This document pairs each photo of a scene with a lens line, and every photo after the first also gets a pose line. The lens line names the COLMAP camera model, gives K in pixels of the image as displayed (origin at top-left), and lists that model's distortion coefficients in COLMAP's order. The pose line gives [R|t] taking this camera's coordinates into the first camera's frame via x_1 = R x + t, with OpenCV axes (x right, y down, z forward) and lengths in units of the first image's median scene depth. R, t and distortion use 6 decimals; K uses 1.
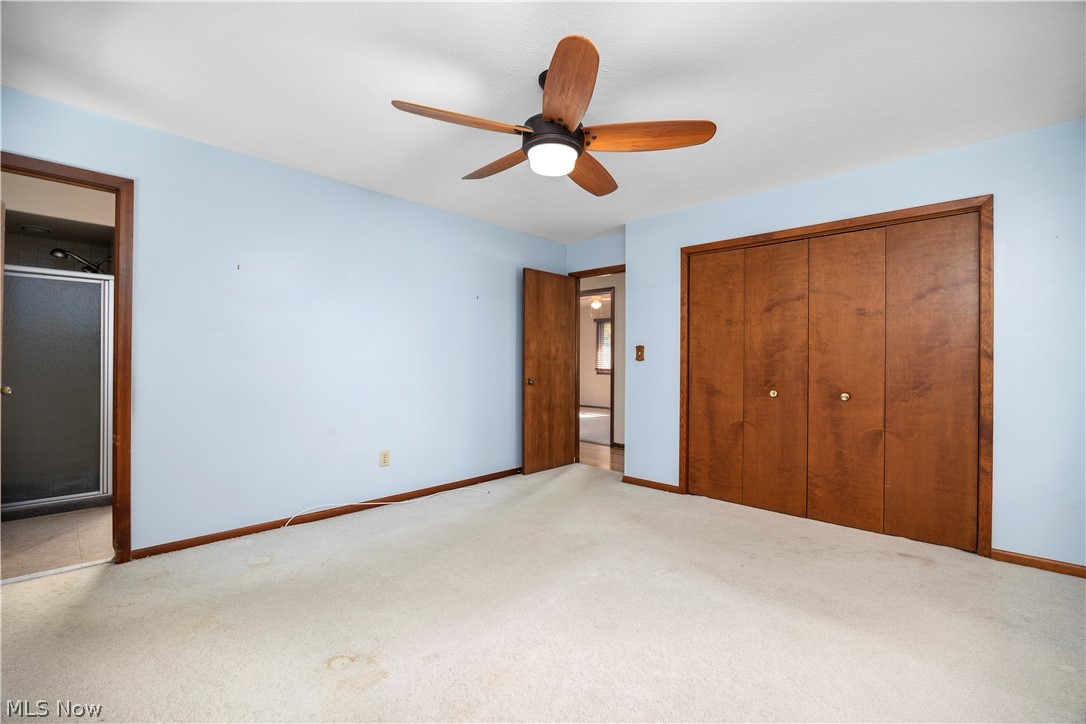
lens RADIAL K [[467.3, 0, 544.2], [0, 467.3, 359.6], [0, 0, 1]] dist [-0.020653, 0.000151]
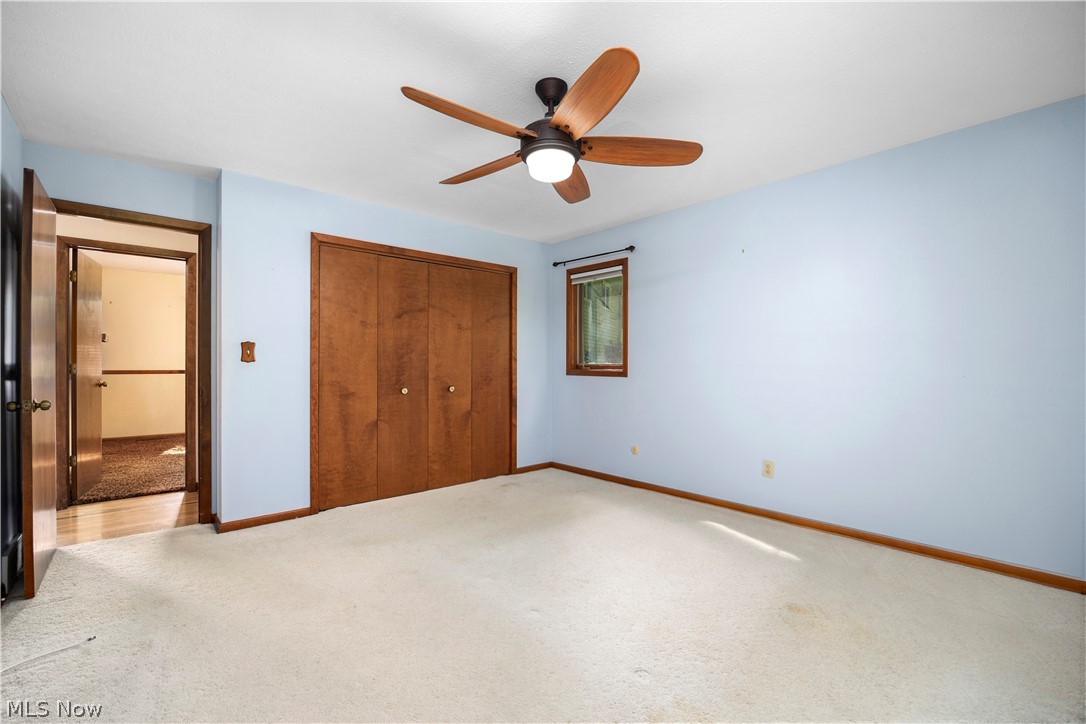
lens RADIAL K [[467.3, 0, 544.2], [0, 467.3, 359.6], [0, 0, 1]] dist [-0.020653, 0.000151]
pose [[0.079640, 0.005001, 0.996811, -0.636302], [-0.003698, 0.999982, -0.004721, 0.000281], [-0.996817, -0.003310, 0.079657, 0.589303]]
